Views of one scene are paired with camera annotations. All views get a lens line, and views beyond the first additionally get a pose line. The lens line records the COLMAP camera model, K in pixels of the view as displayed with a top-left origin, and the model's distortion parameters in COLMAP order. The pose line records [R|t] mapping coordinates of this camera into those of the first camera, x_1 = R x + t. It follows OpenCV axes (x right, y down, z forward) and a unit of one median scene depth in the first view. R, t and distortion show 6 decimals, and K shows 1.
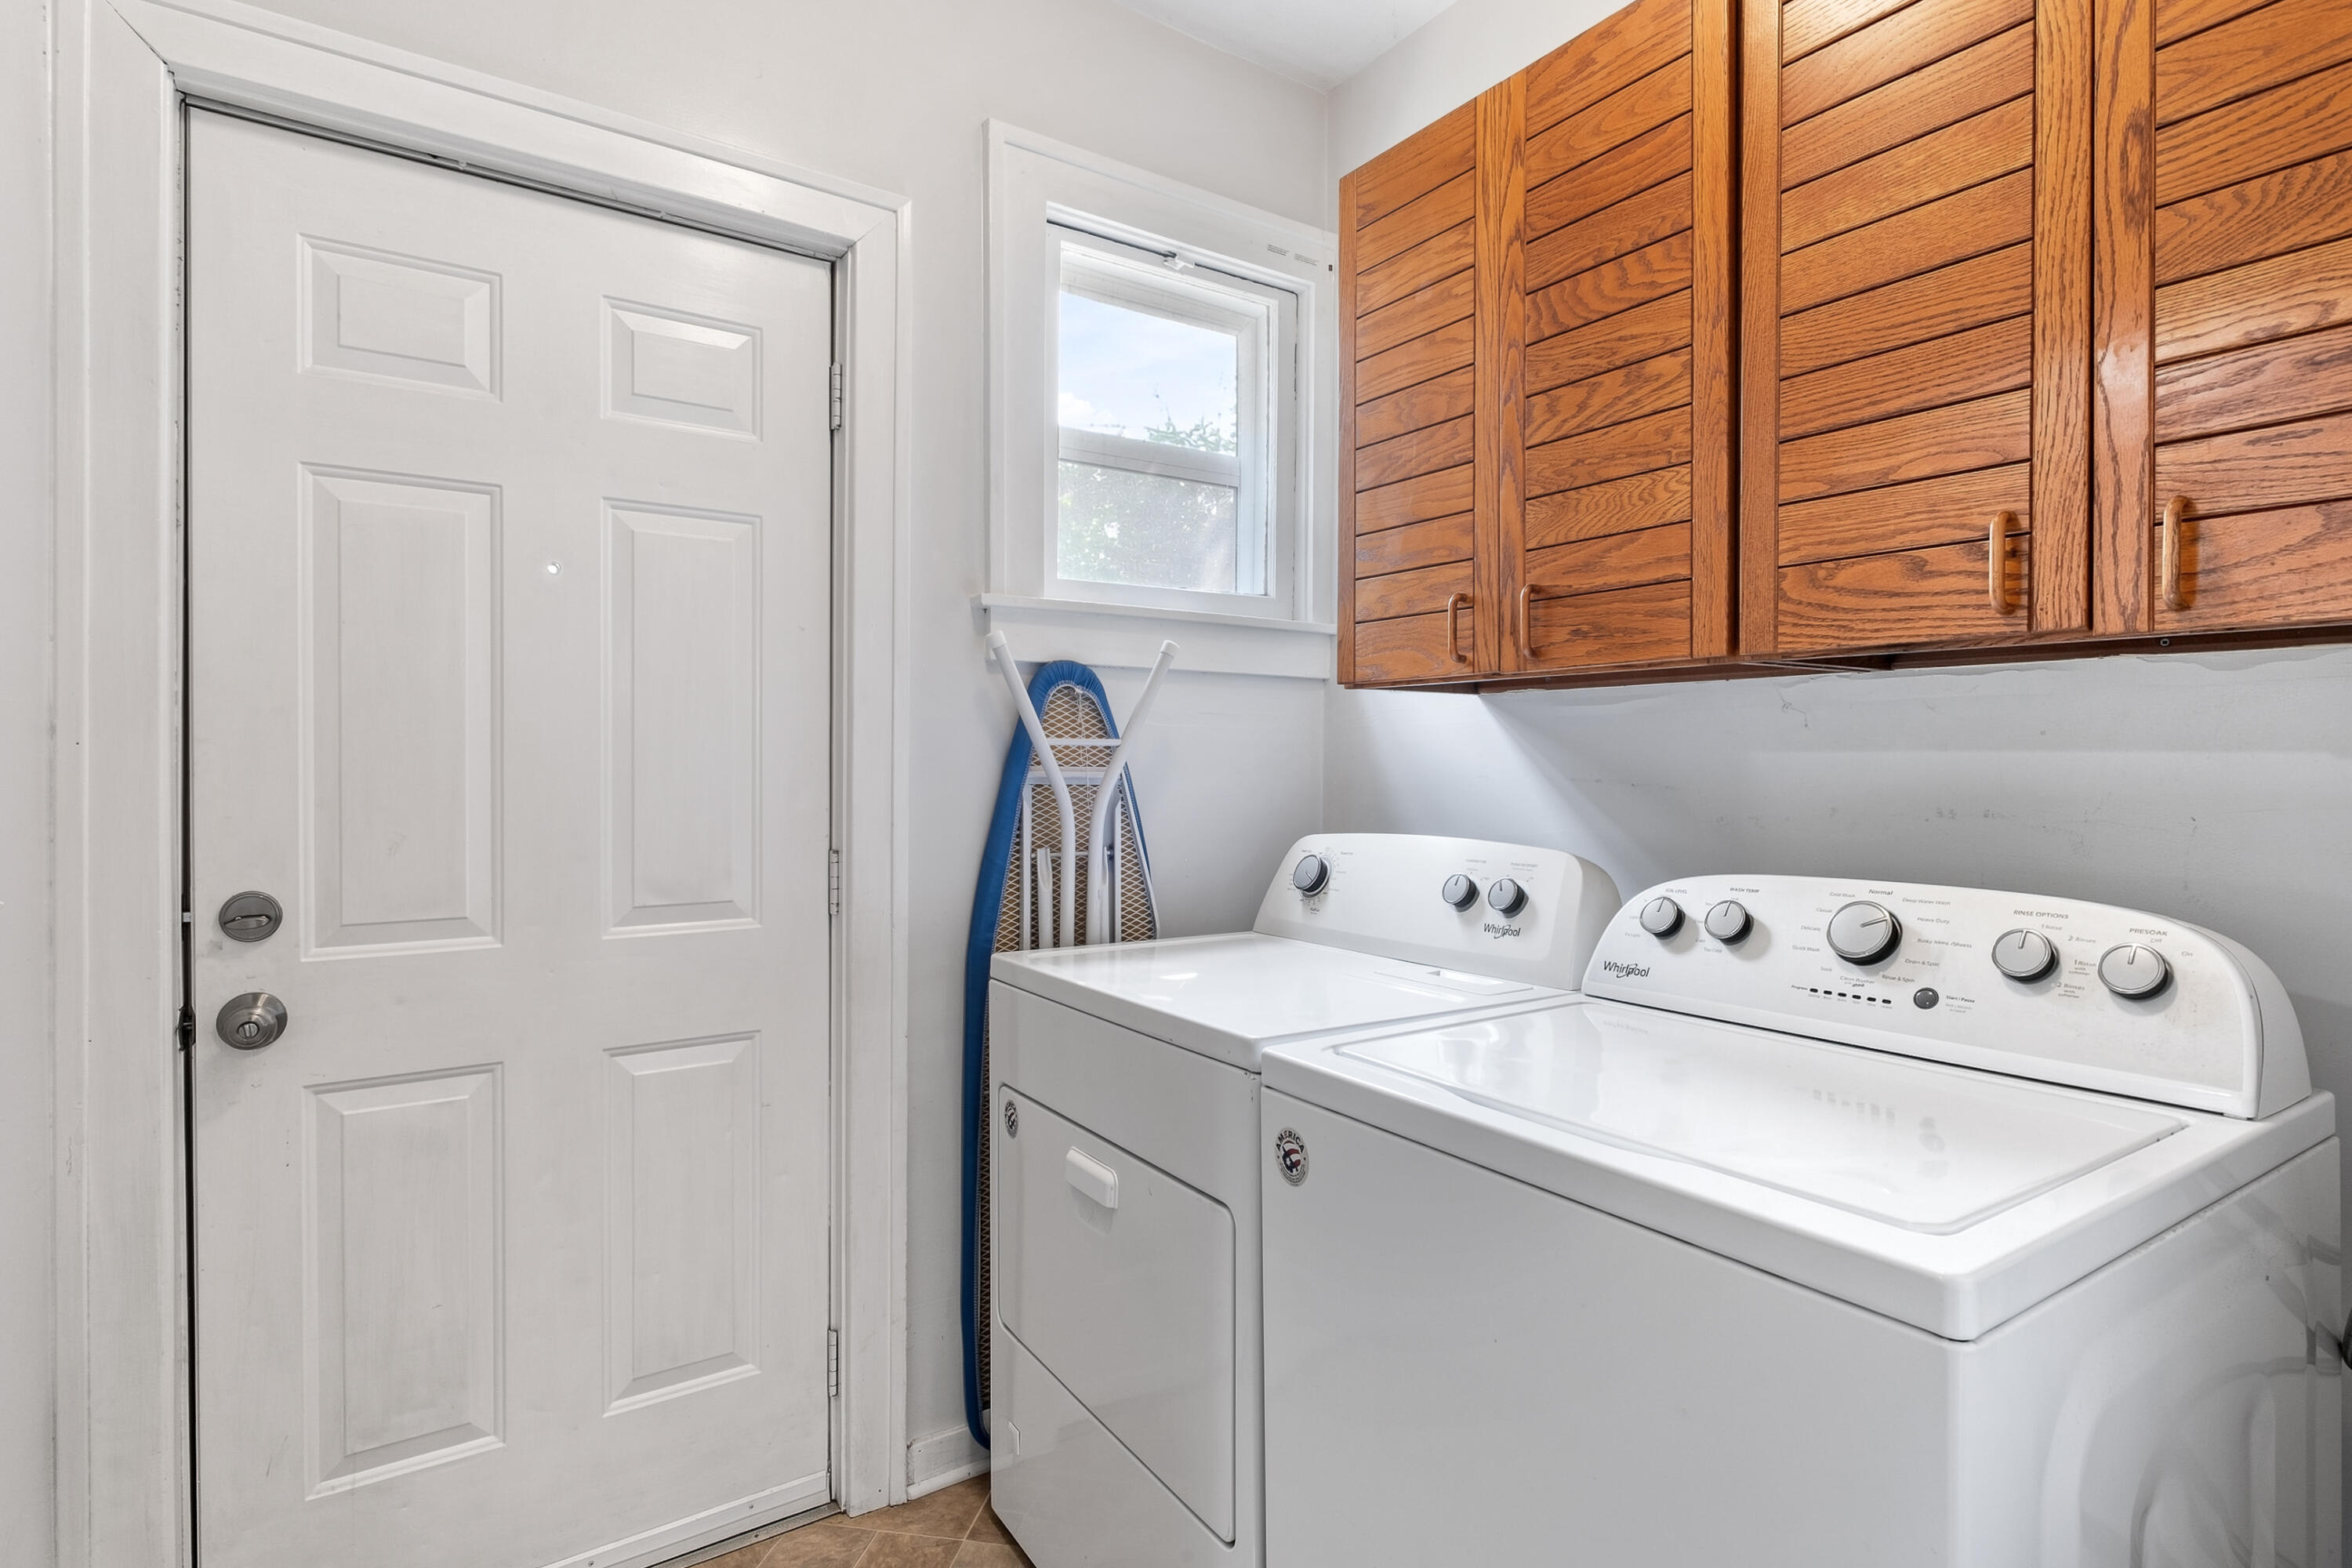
lens RADIAL K [[1175.0, 0, 1183.5], [0, 1175.0, 772.5], [0, 0, 1]] dist [-0.000858, -0.001074]
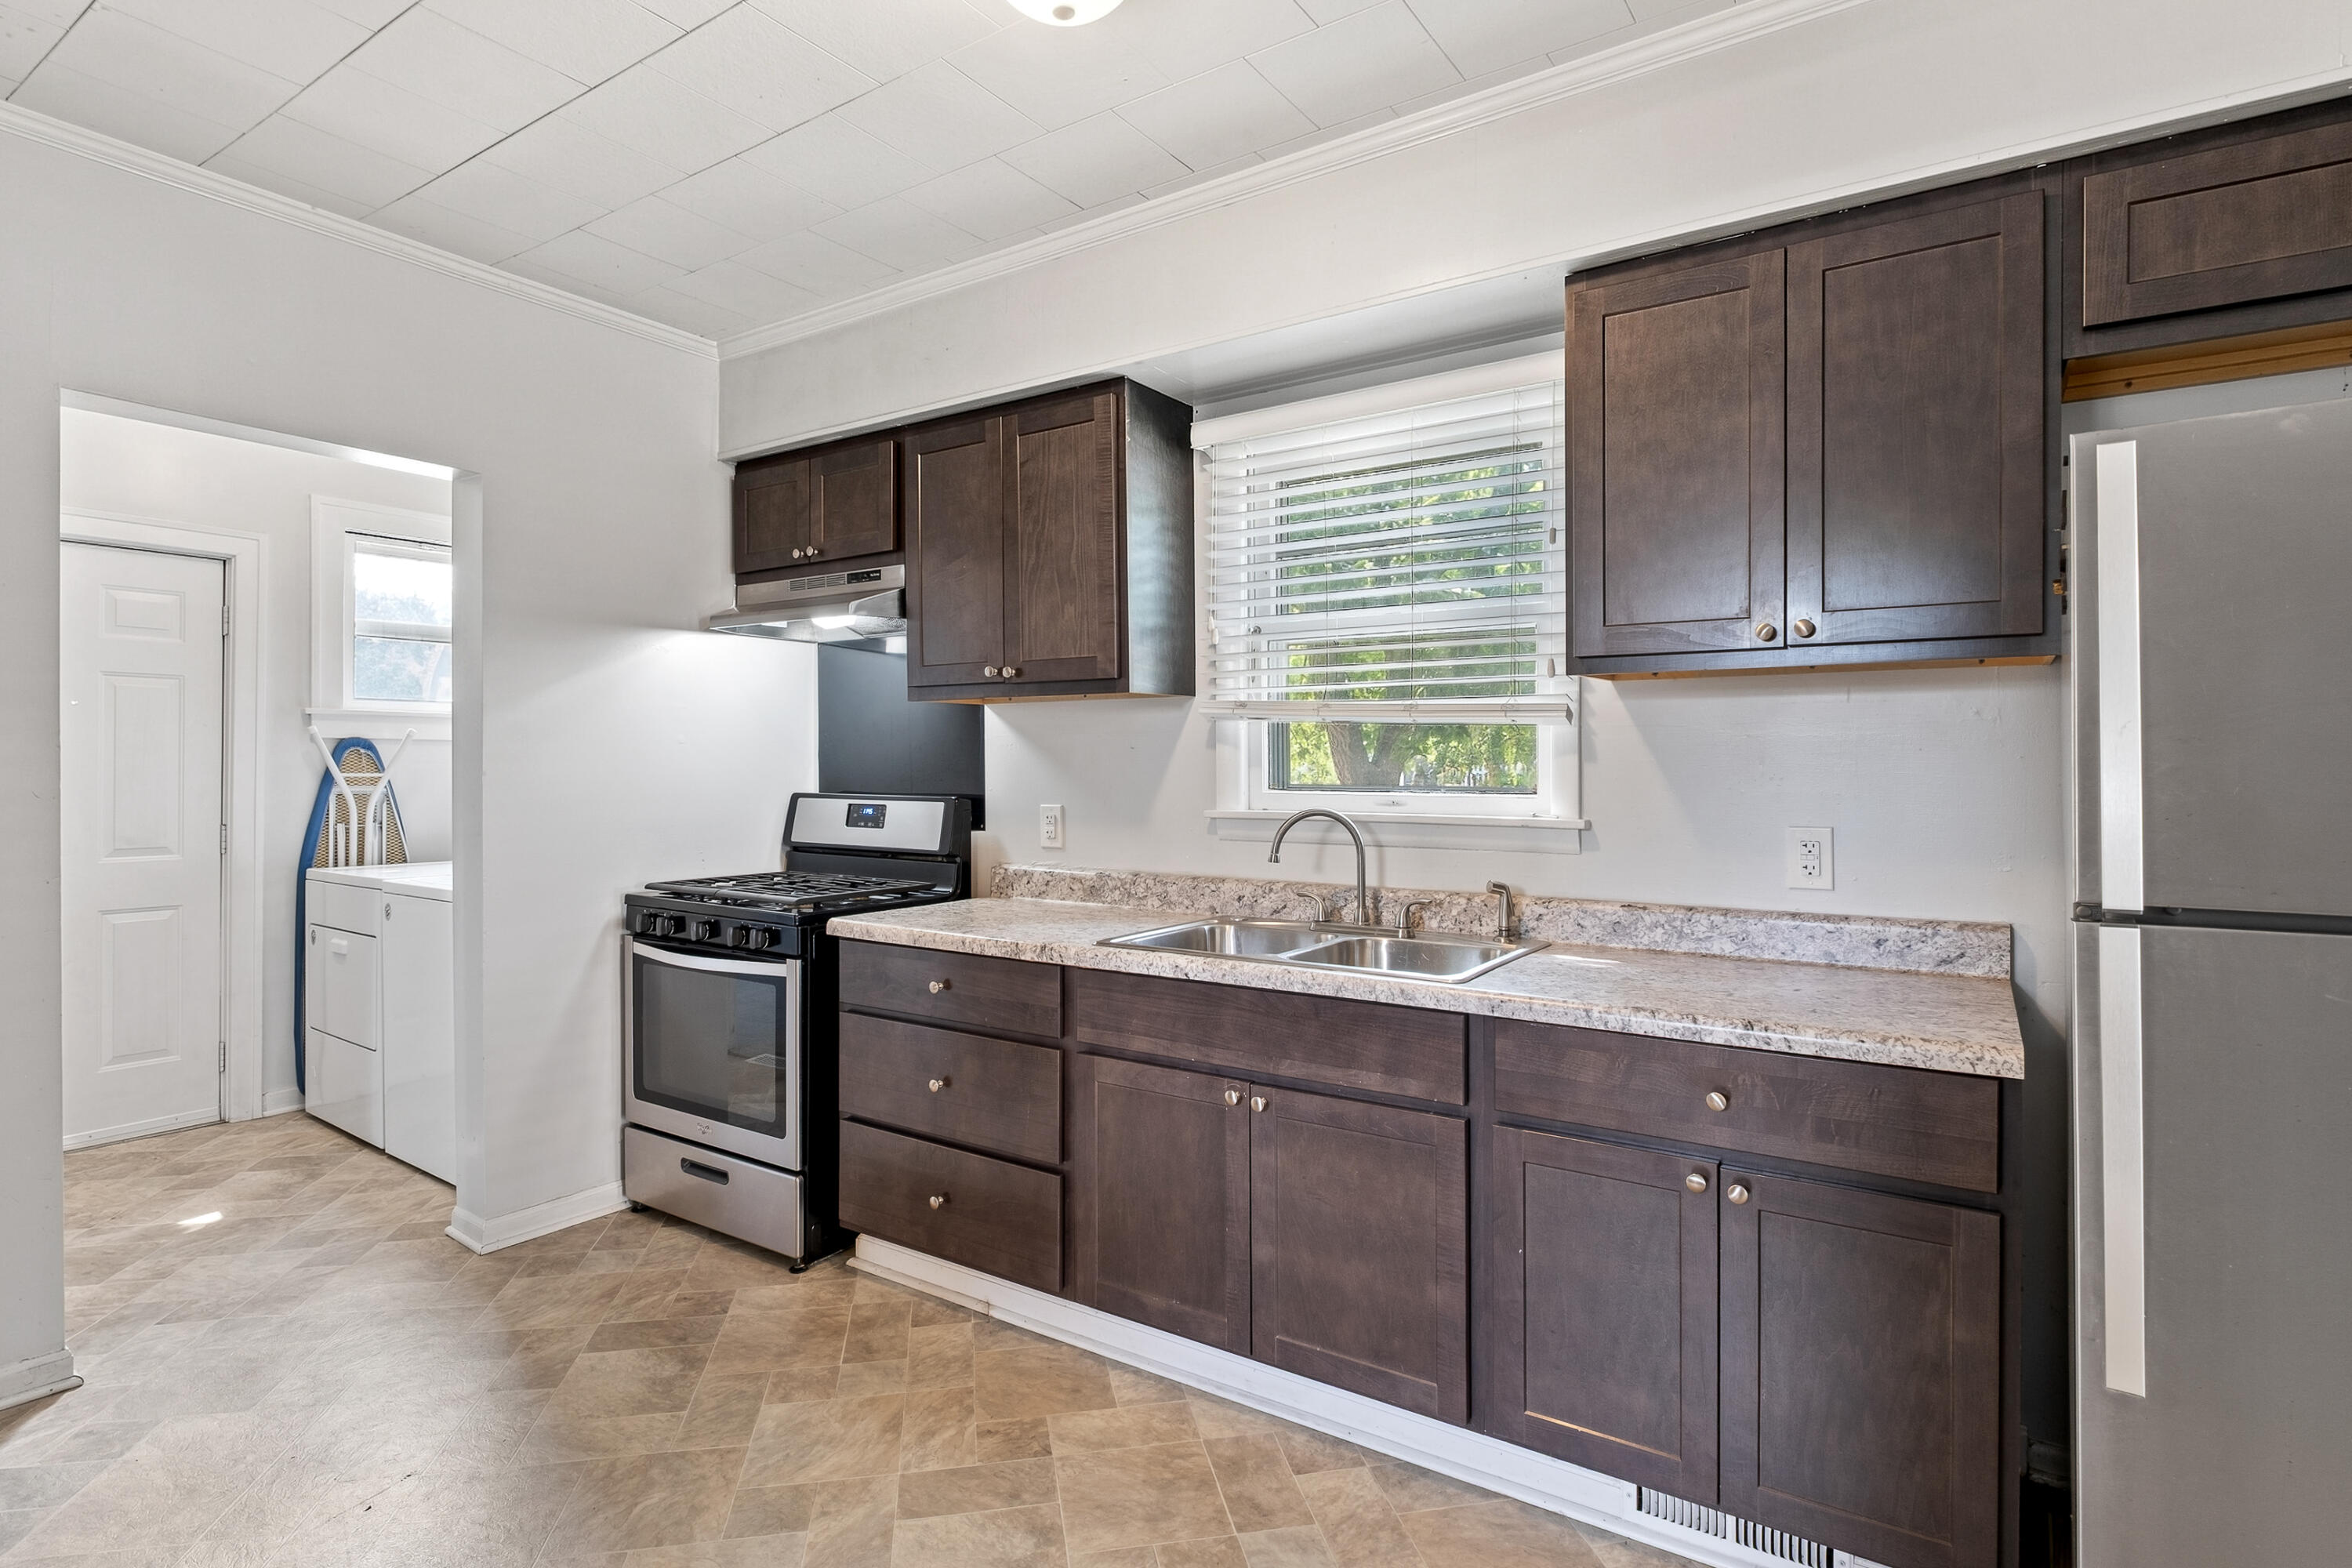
lens RADIAL K [[1175.0, 0, 1183.5], [0, 1175.0, 772.5], [0, 0, 1]] dist [-0.000858, -0.001074]
pose [[0.936161, 0.000549, 0.351570, 0.623726], [0.002675, 0.999959, -0.008686, -0.007490], [-0.351560, 0.009072, 0.936121, -1.721953]]
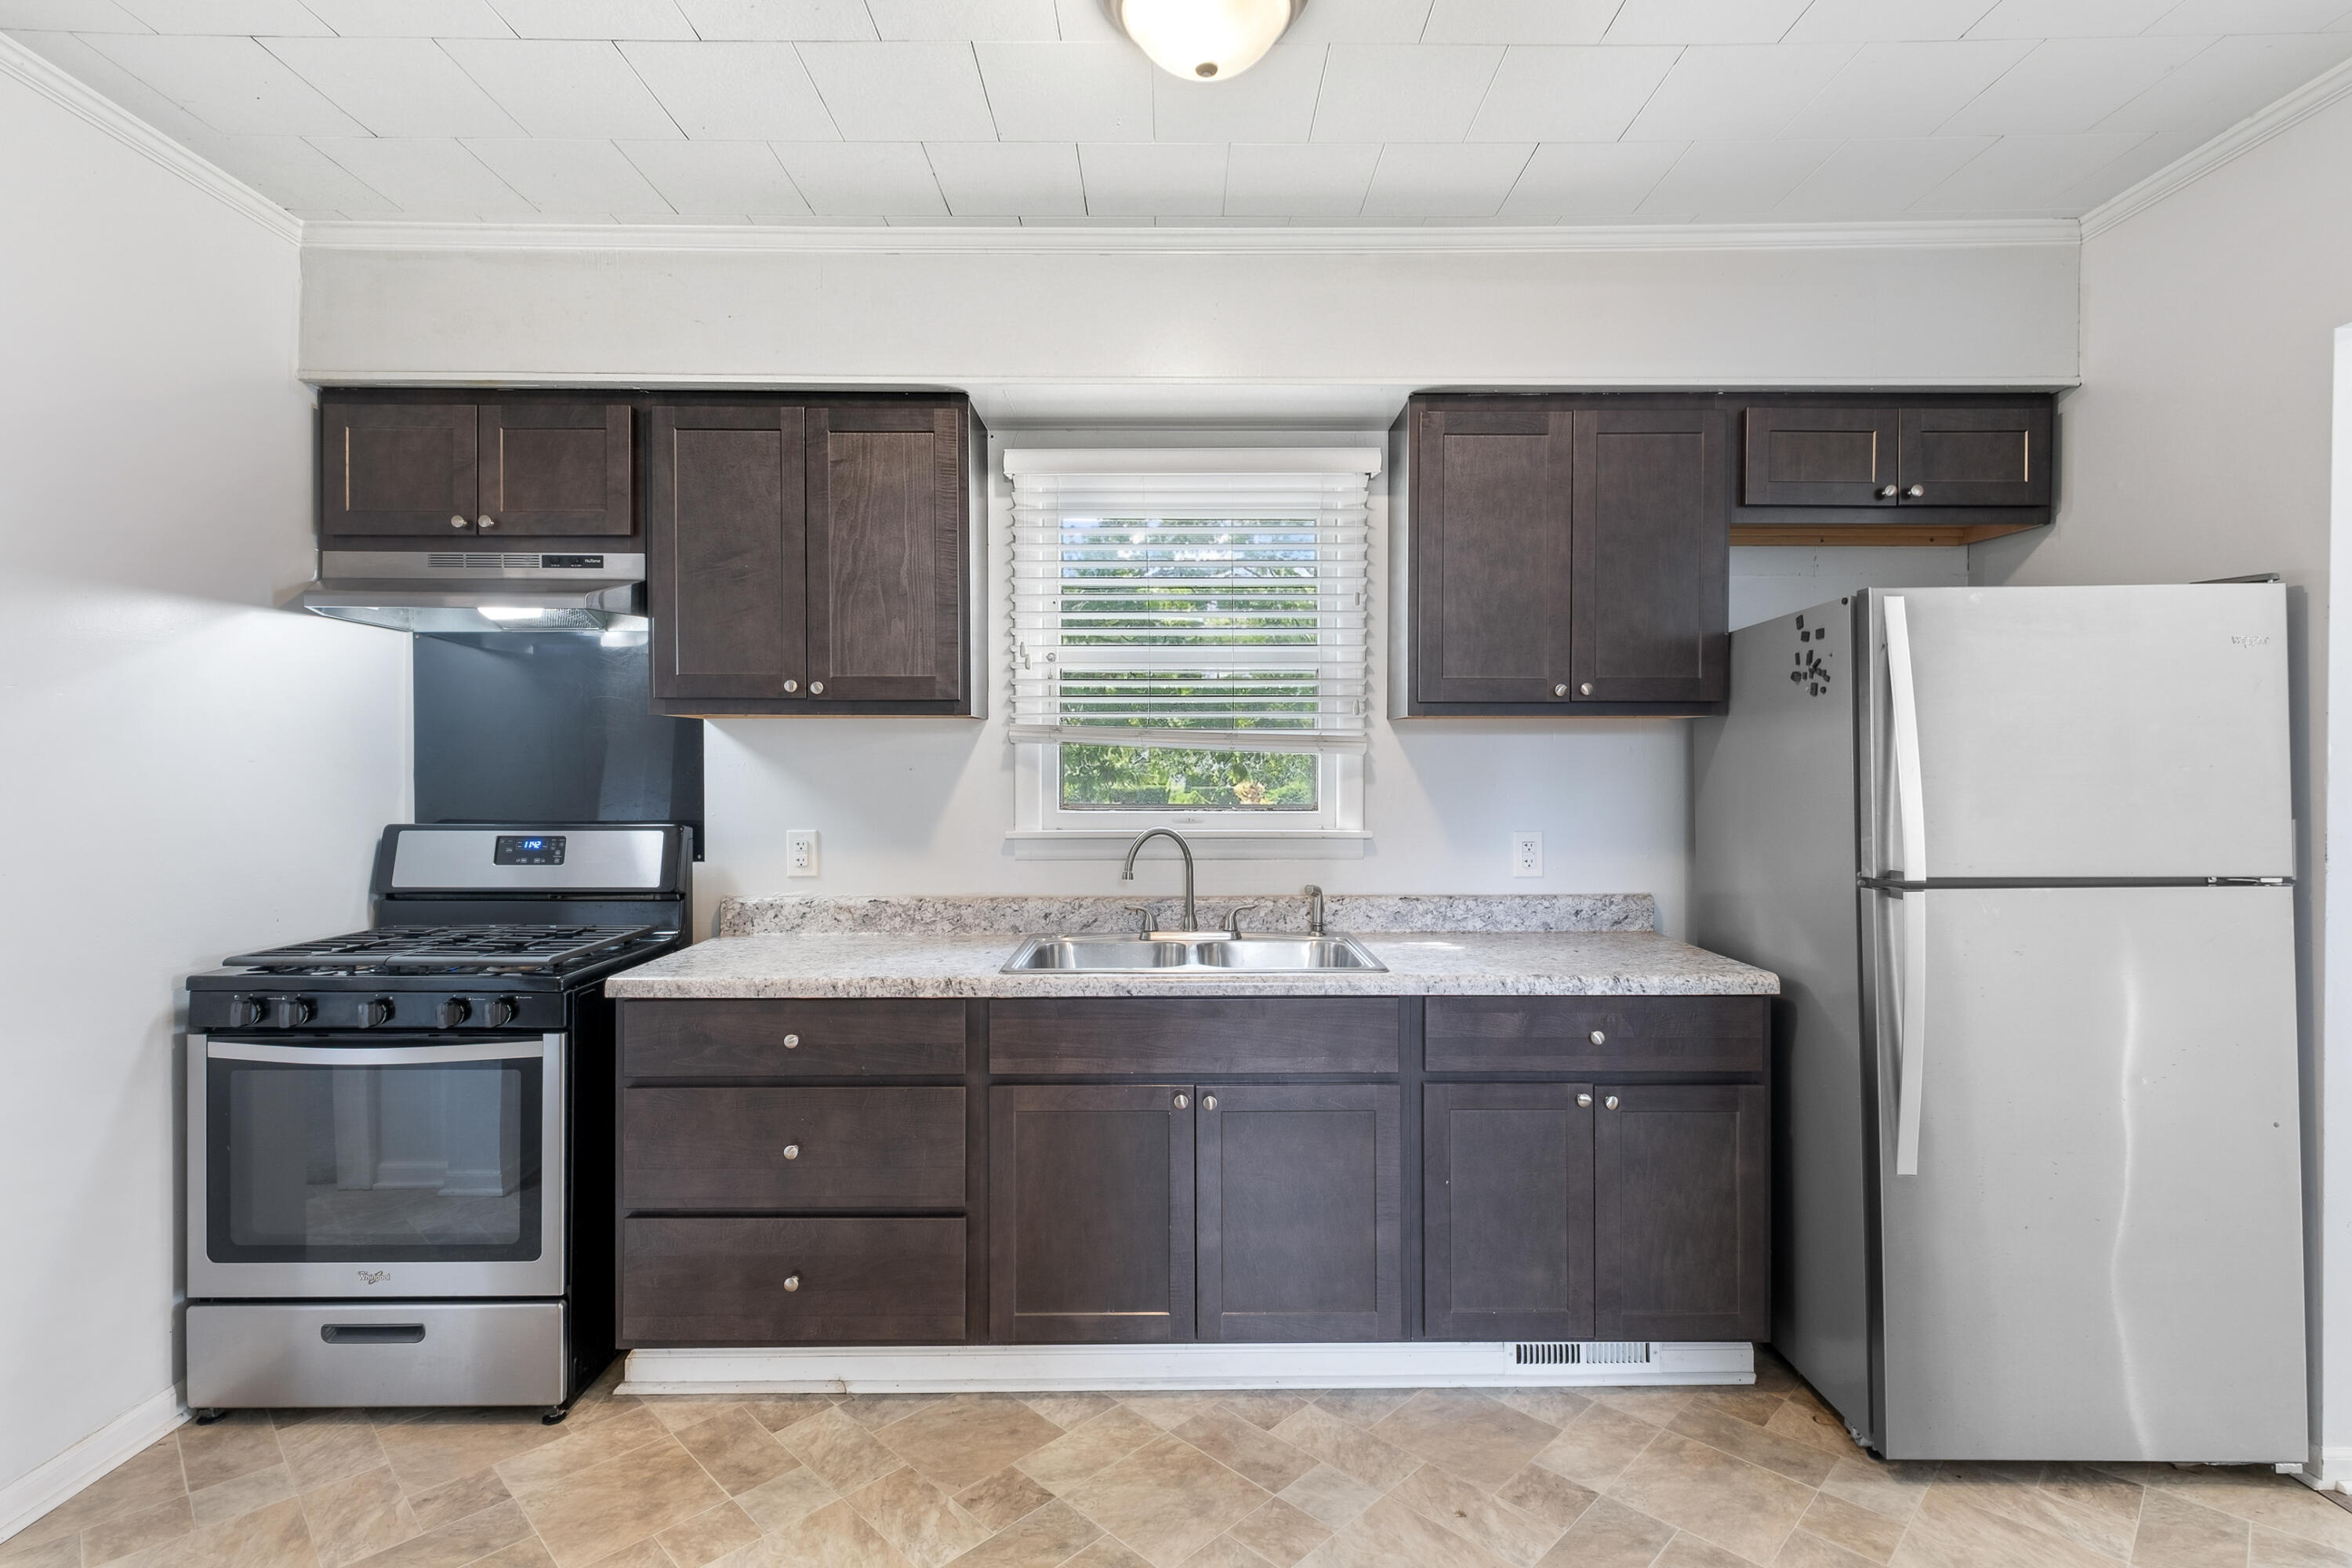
lens RADIAL K [[1119.1, 0, 1184.4], [0, 1119.1, 772.8], [0, 0, 1]] dist [0.013592, -0.008268]
pose [[0.574460, 0.000201, 0.818533, 0.077711], [0.011772, 0.999895, -0.008507, -0.035512], [-0.818448, 0.014523, 0.574397, -1.314724]]
